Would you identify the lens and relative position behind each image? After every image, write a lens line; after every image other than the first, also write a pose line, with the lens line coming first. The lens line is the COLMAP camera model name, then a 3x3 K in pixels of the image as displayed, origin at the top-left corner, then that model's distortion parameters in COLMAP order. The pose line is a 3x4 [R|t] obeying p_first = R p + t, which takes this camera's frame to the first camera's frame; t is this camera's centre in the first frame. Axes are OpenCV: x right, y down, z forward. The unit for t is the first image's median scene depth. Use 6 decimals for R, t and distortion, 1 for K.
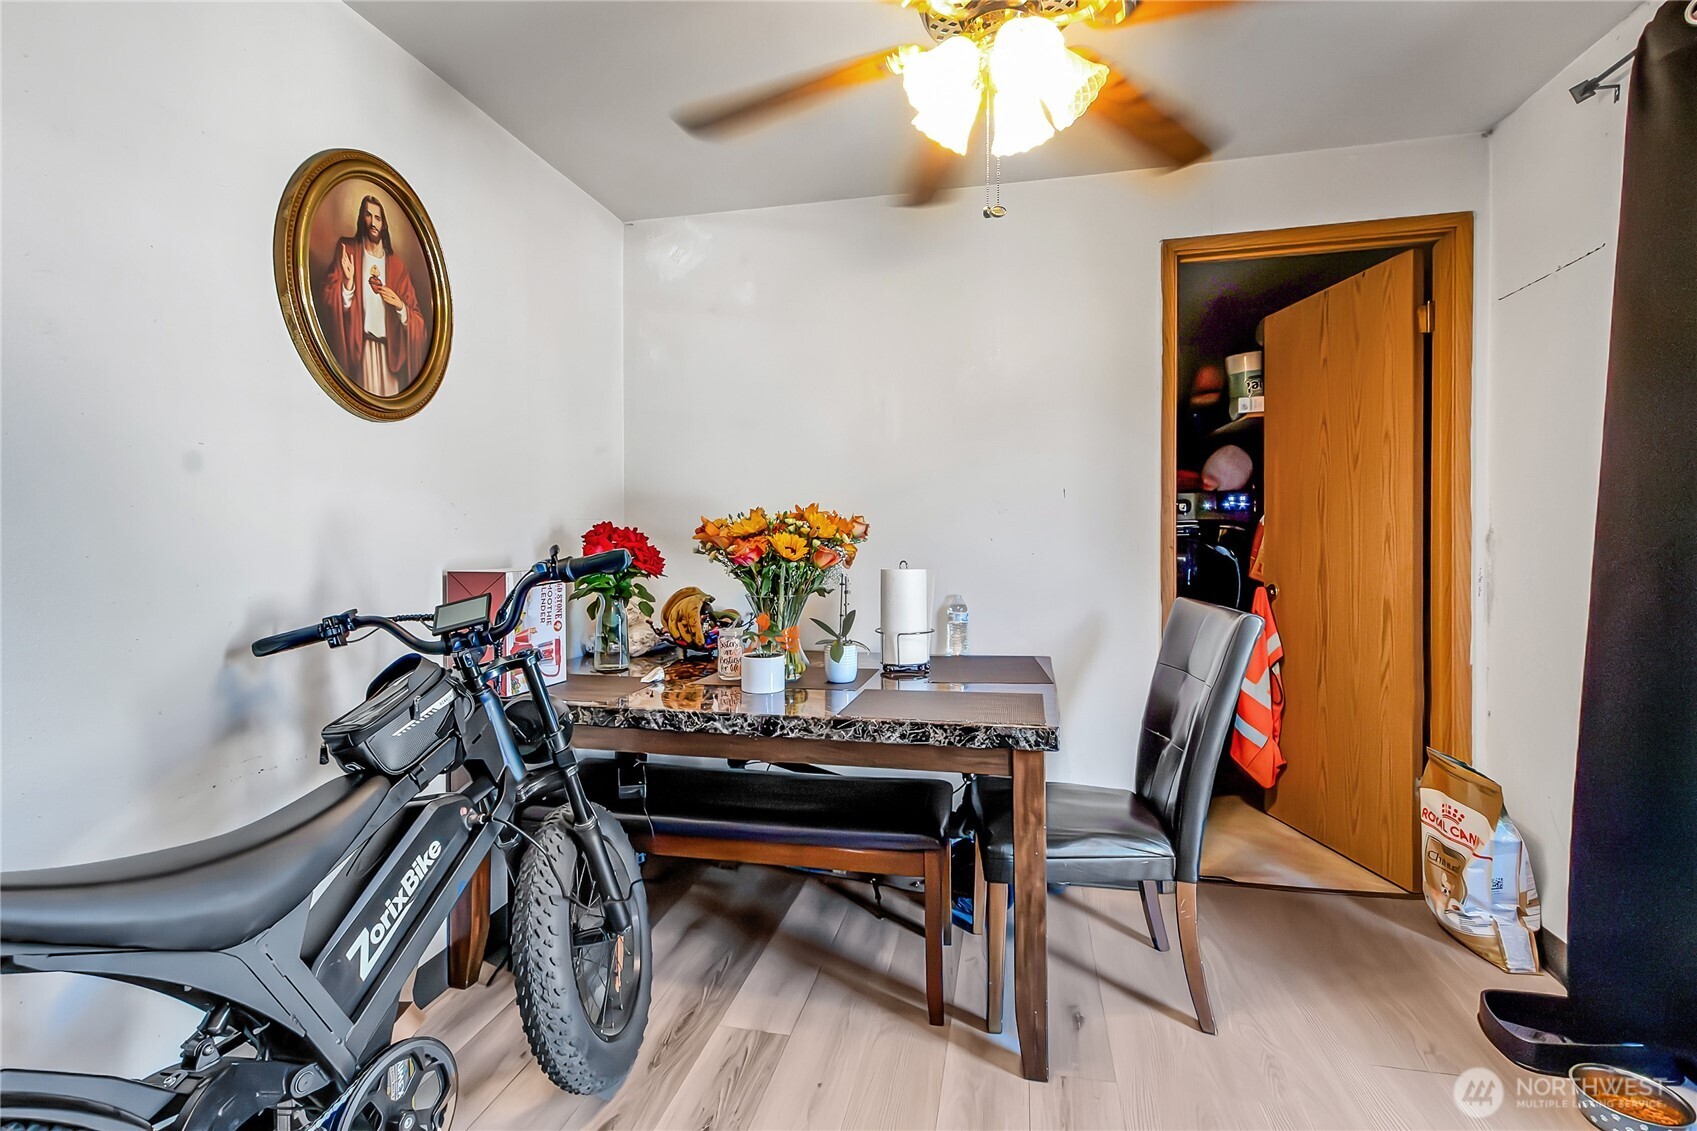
lens RADIAL K [[788.8, 0, 846.3], [0, 788.8, 561.2], [0, 0, 1]] dist [0.002041, -0.000346]
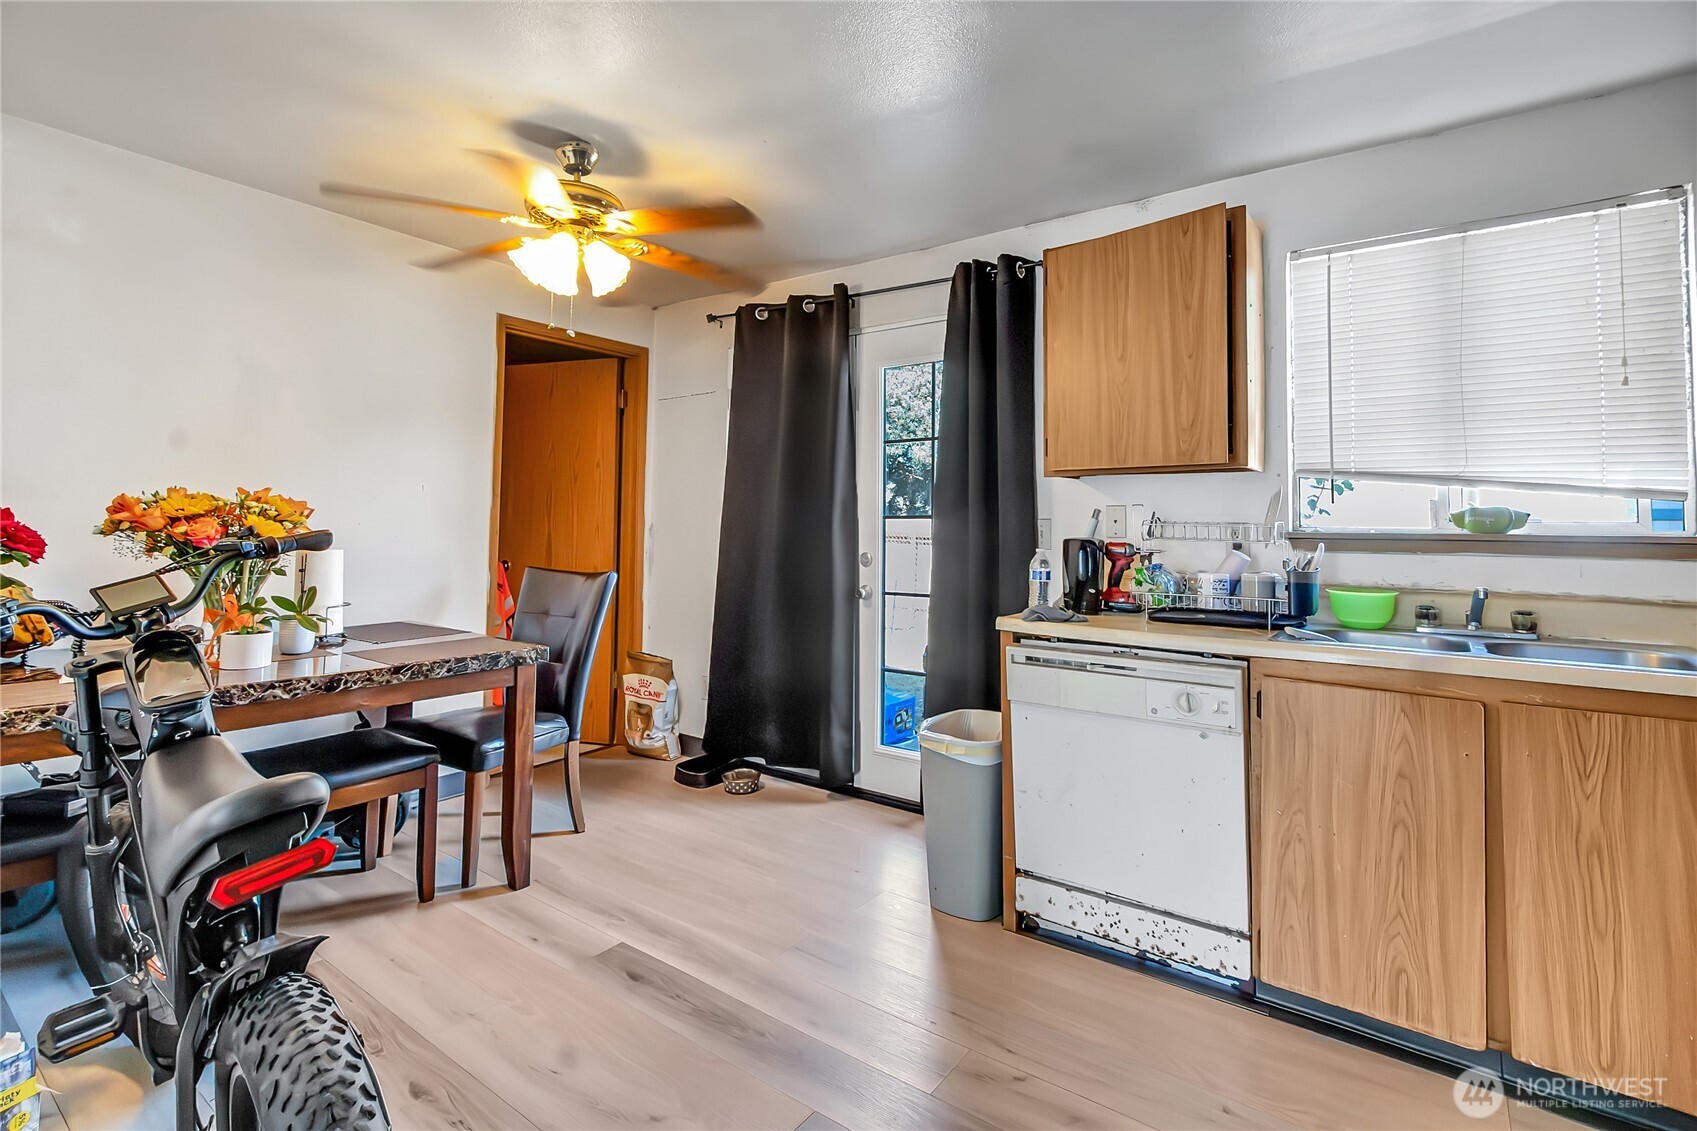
lens RADIAL K [[790.5, 0, 848.1], [0, 790.5, 527.0], [0, 0, 1]] dist [0.004115, -0.000392]
pose [[0.391697, 0.014981, 0.919972, -0.754546], [0.012288, 0.999693, -0.021510, 0.011878], [-0.920012, 0.019730, 0.391392, -0.134925]]
